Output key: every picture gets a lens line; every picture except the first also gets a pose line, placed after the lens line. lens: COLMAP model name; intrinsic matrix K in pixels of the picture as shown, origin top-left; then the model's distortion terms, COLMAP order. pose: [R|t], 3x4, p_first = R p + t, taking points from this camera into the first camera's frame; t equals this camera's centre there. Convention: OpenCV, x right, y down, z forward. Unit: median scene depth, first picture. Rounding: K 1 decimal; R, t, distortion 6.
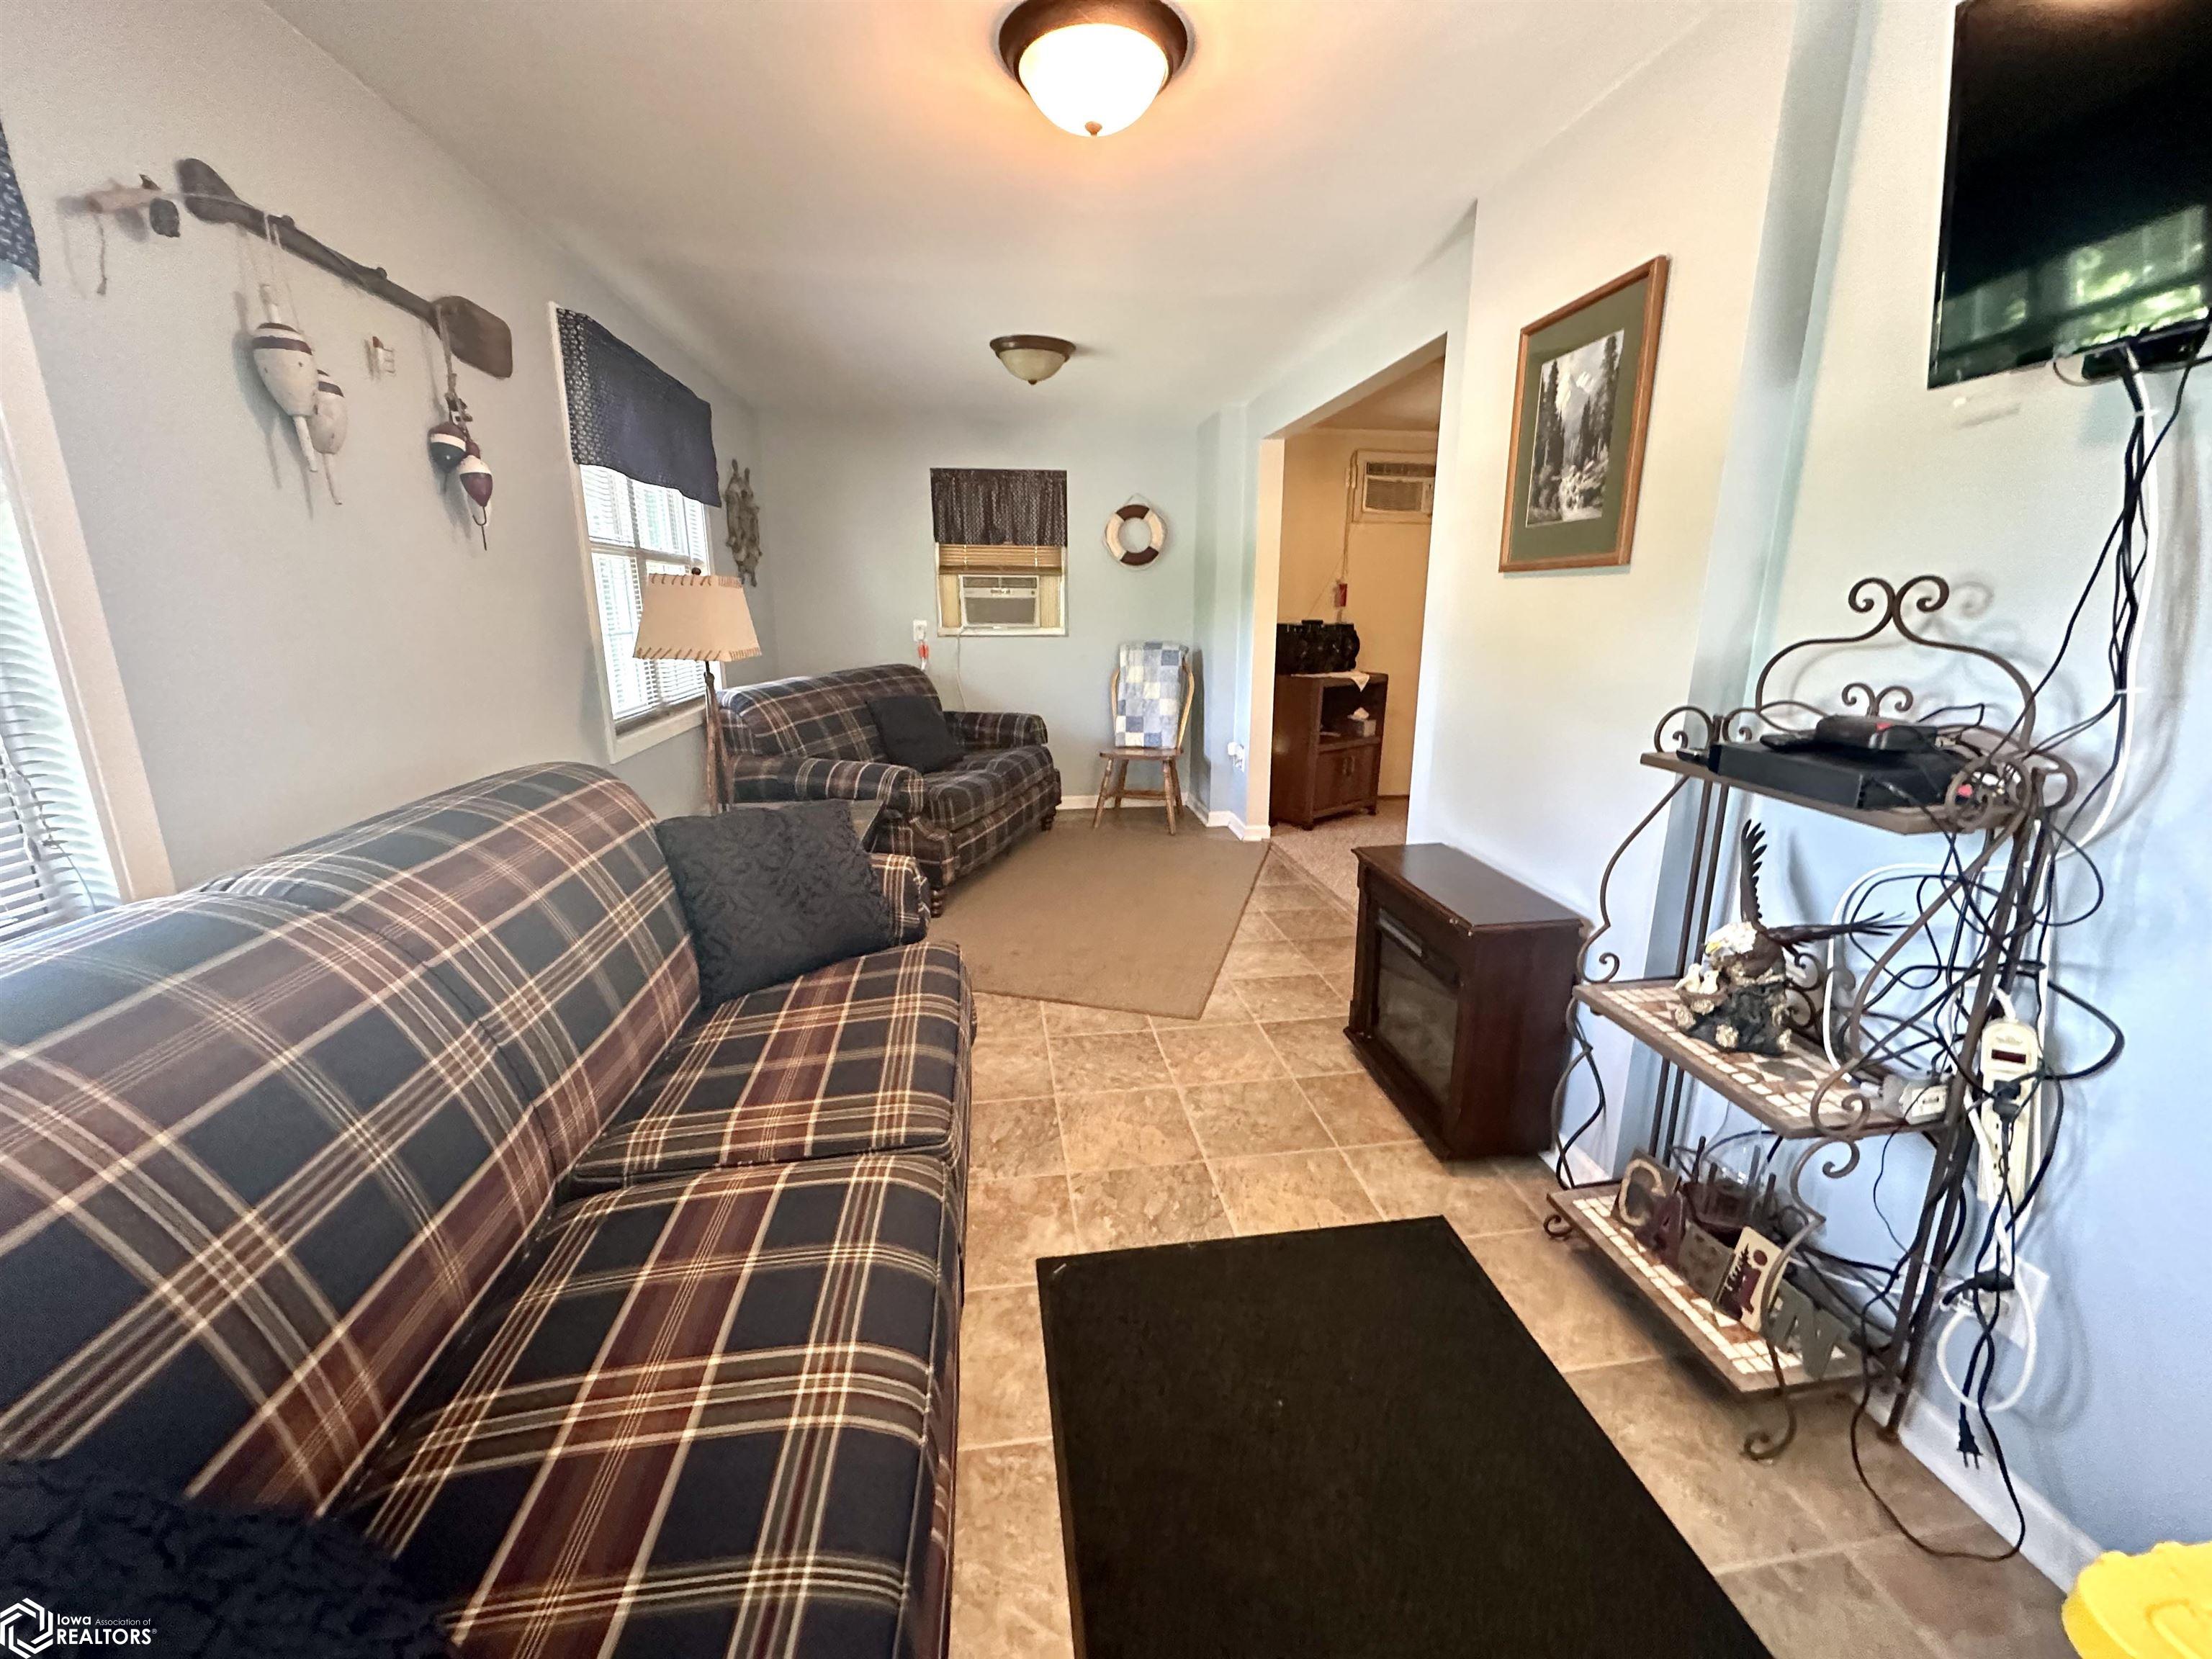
lens RADIAL K [[888.0, 0, 1106.0], [0, 888.0, 829.5], [0, 0, 1]] dist [-0.002431, 0.000551]
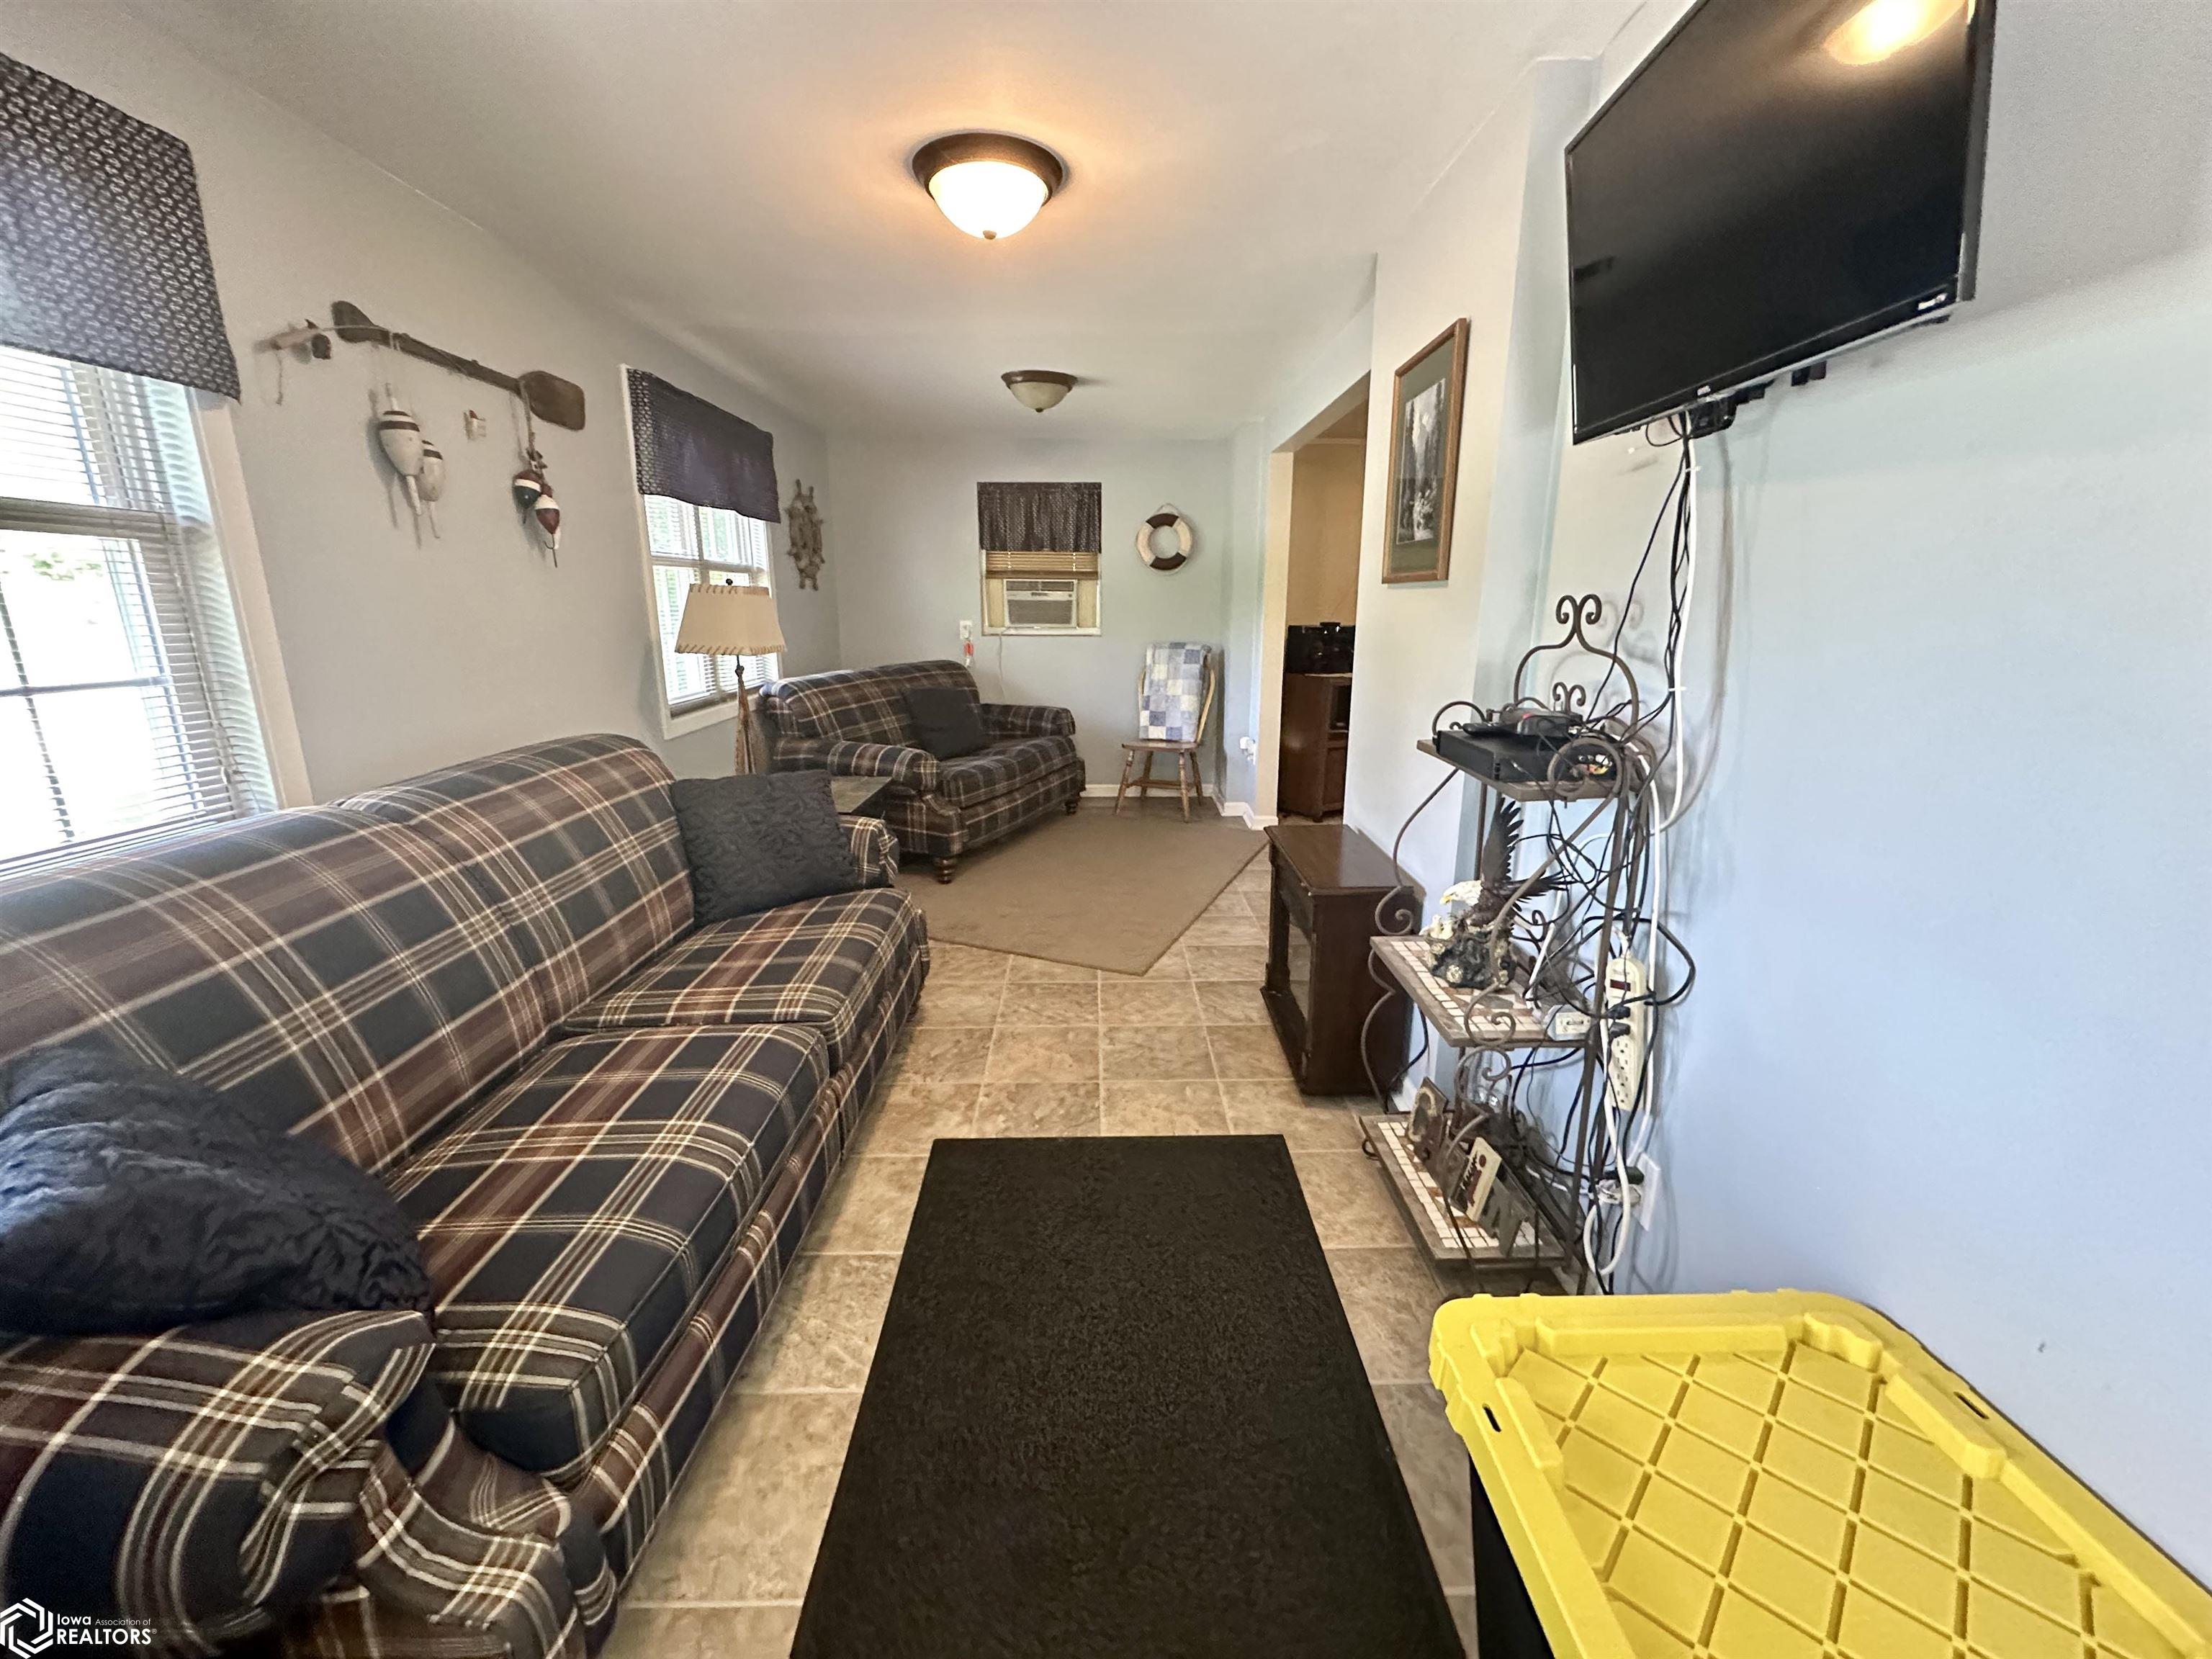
lens RADIAL K [[888.0, 0, 1106.0], [0, 888.0, 829.5], [0, 0, 1]] dist [-0.002431, 0.000551]
pose [[0.992374, 0.032591, -0.118874, 0.276254], [-0.032353, 0.999469, 0.003930, 0.035695], [0.118939, -0.000054, 0.992902, -0.193748]]
